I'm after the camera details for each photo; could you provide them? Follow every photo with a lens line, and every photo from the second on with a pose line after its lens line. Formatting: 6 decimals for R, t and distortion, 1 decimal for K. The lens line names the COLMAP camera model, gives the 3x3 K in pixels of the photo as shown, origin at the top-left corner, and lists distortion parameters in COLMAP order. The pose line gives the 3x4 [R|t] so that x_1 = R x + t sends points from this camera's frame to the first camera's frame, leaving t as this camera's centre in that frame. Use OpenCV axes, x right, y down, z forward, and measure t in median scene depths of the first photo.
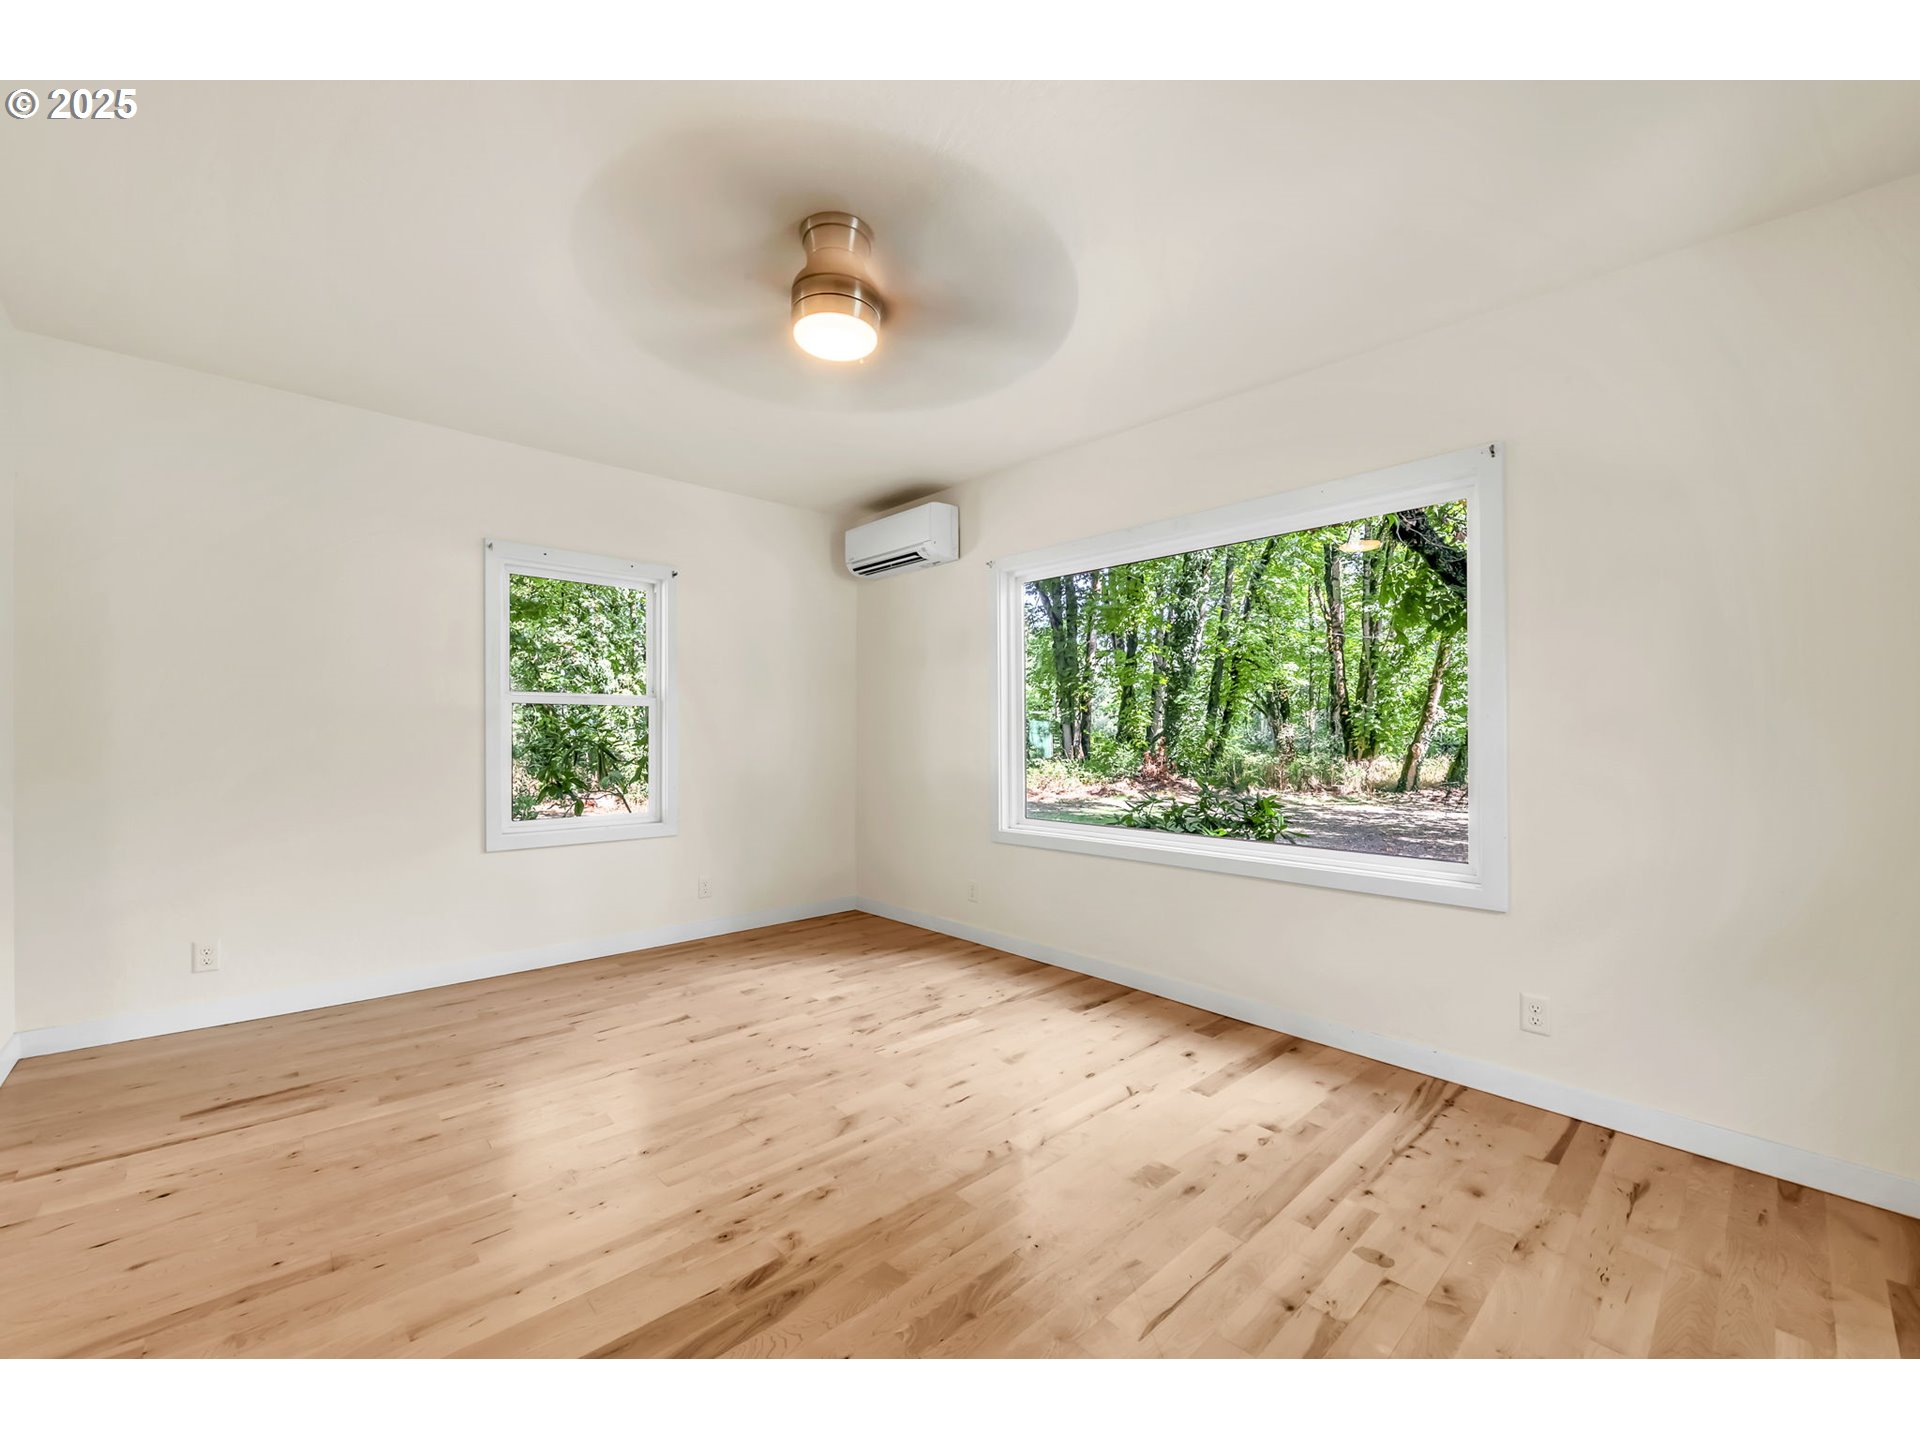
lens RADIAL K [[775.8, 0, 953.2], [0, 775.8, 727.3], [0, 0, 1]] dist [-0.002027, -0.000626]
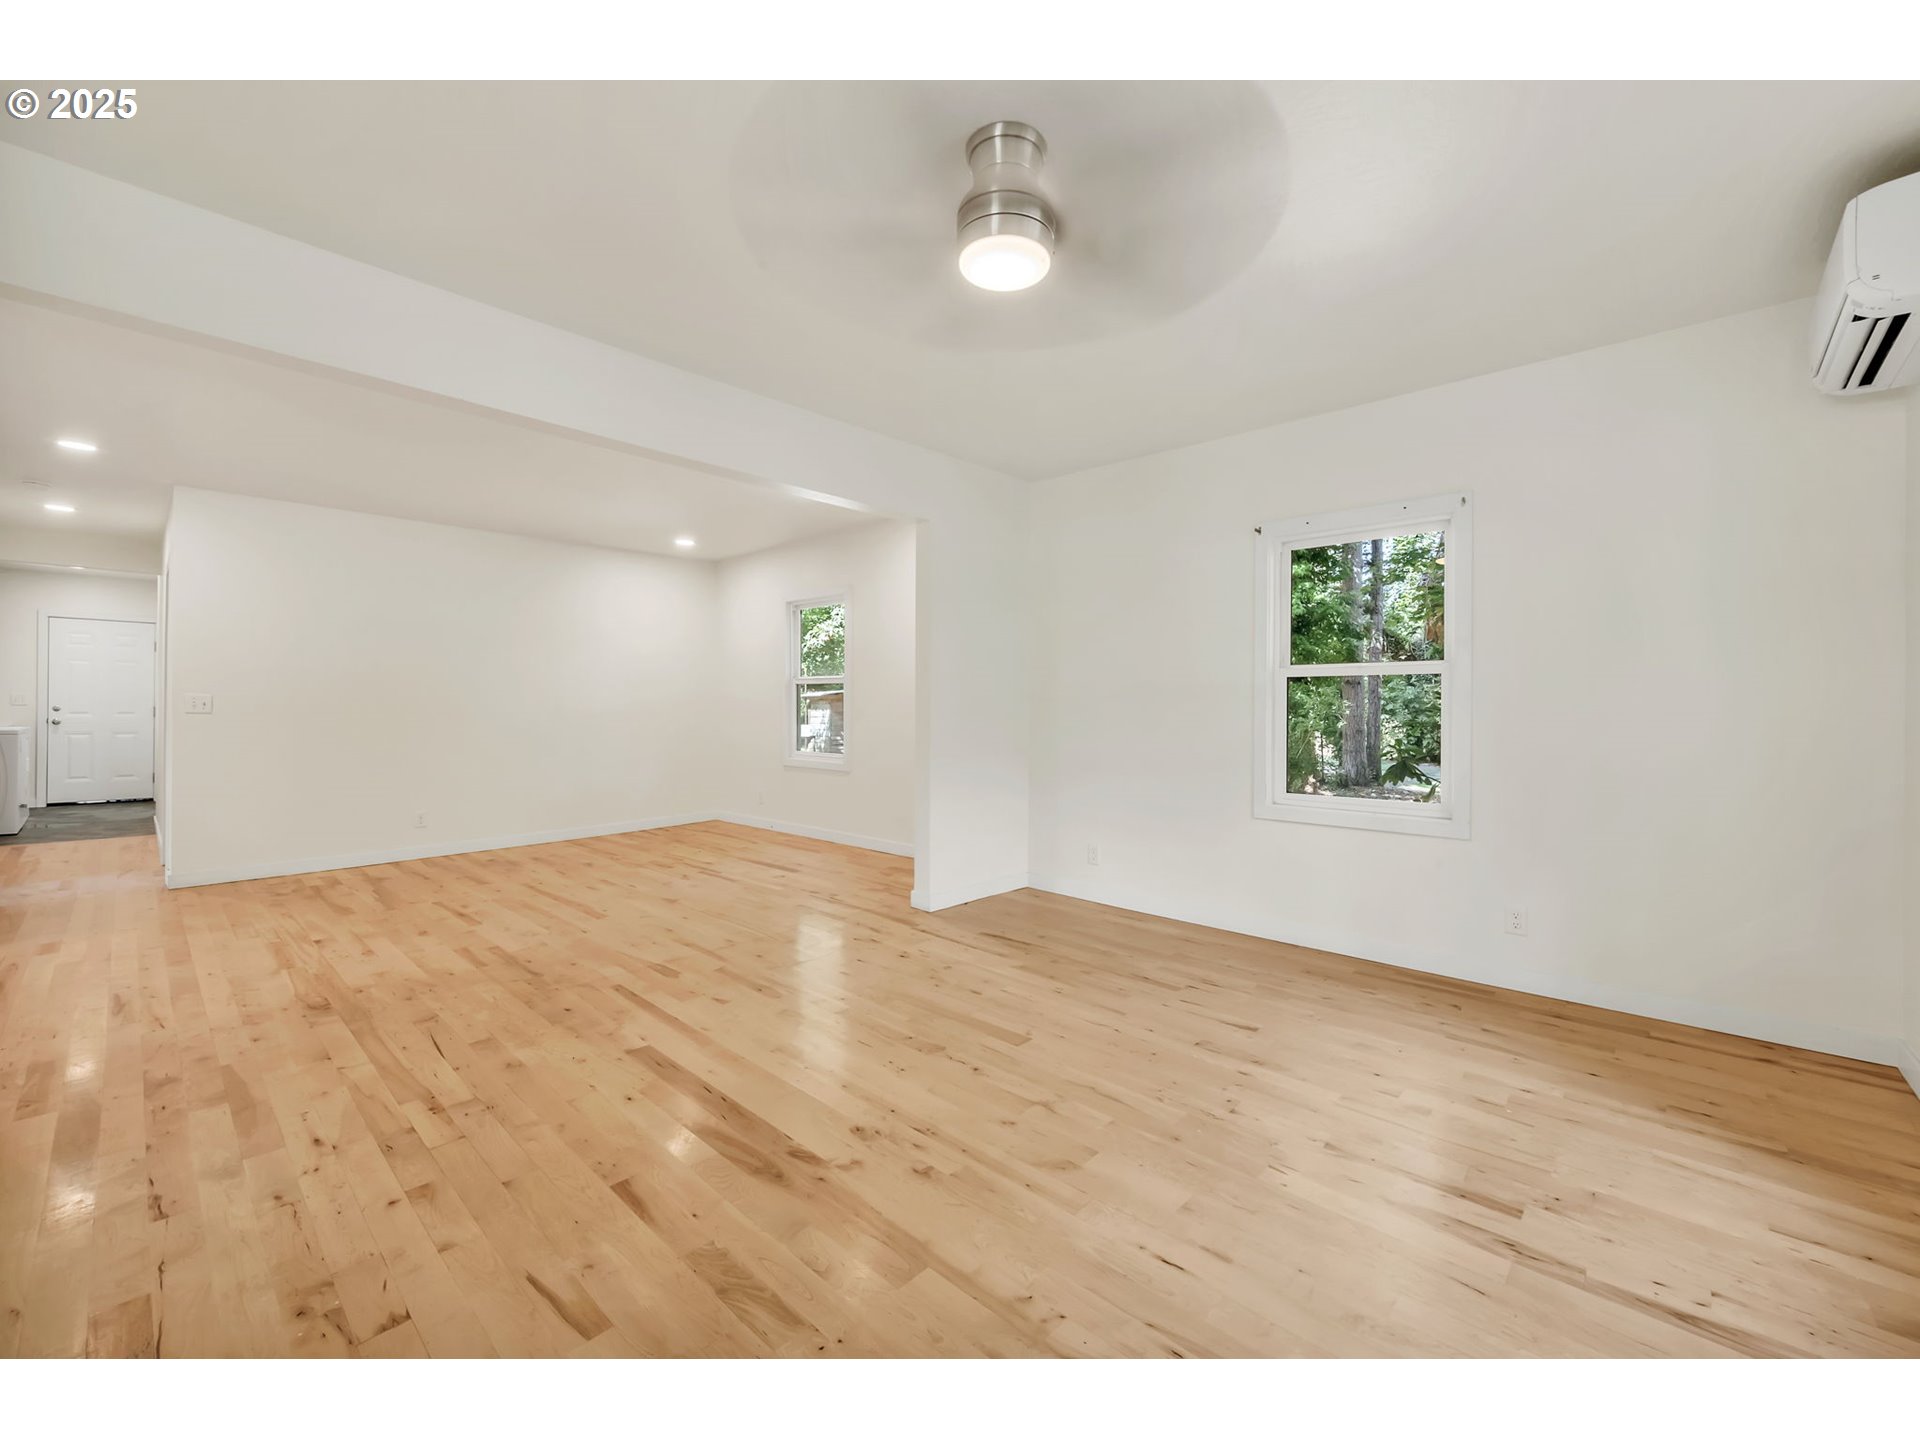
lens RADIAL K [[775.8, 0, 944.6], [0, 775.8, 710.1], [0, 0, 1]] dist [-0.002027, -0.000626]
pose [[0.074481, 0.003512, -0.997216, 0.496108], [0.003079, 0.999988, 0.003752, 0.011630], [0.997218, -0.003350, 0.074469, 0.591580]]
